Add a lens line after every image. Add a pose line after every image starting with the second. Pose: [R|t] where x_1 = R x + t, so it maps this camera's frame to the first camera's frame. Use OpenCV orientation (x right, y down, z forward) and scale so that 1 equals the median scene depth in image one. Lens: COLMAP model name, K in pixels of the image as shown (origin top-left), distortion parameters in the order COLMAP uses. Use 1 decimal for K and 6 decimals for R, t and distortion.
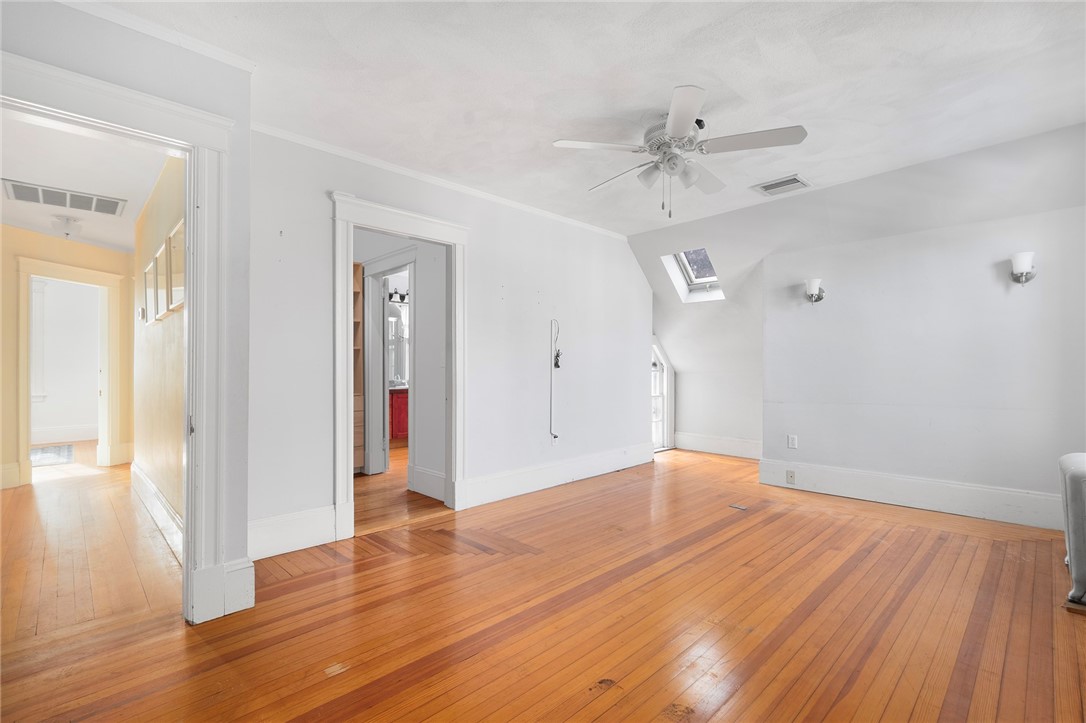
lens RADIAL K [[487.8, 0, 541.3], [0, 487.8, 360.3], [0, 0, 1]] dist [-0.004573, -0.000744]
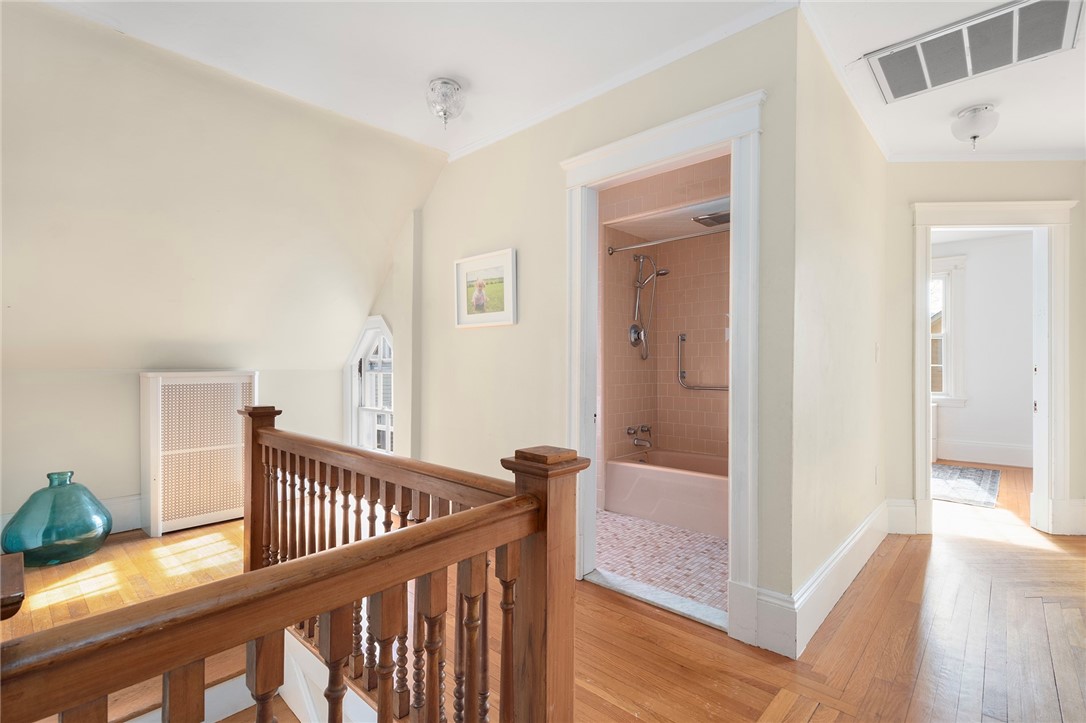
lens RADIAL K [[509.4, 0, 541.4], [0, 509.4, 363.6], [0, 0, 1]] dist [-0.020435, 0.000063]
pose [[0.051802, -0.000271, -0.998657, -0.329242], [-0.000946, 1.000000, -0.000320, 0.012286], [0.998657, 0.000962, 0.051802, 0.364240]]
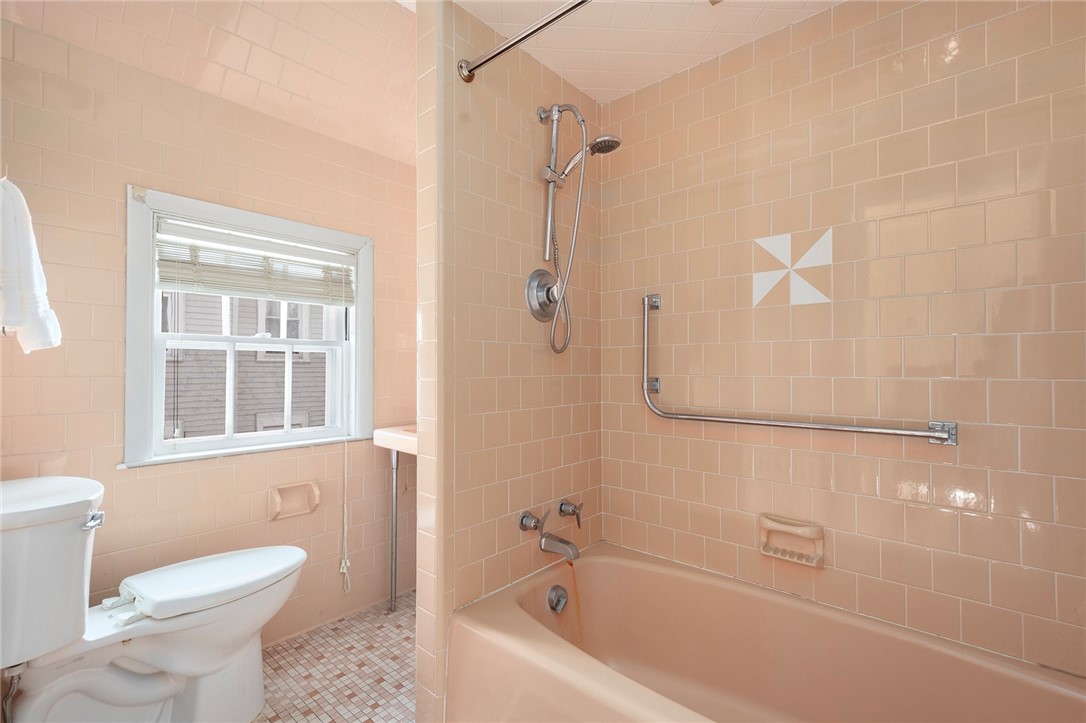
lens RADIAL K [[487.8, 0, 542.5], [0, 487.8, 360.9], [0, 0, 1]] dist [-0.004573, -0.000744]
pose [[0.083387, -0.006642, -0.996495, -0.866836], [-0.001564, 0.999976, -0.006796, 0.014821], [0.996516, 0.002125, 0.083375, 0.551586]]
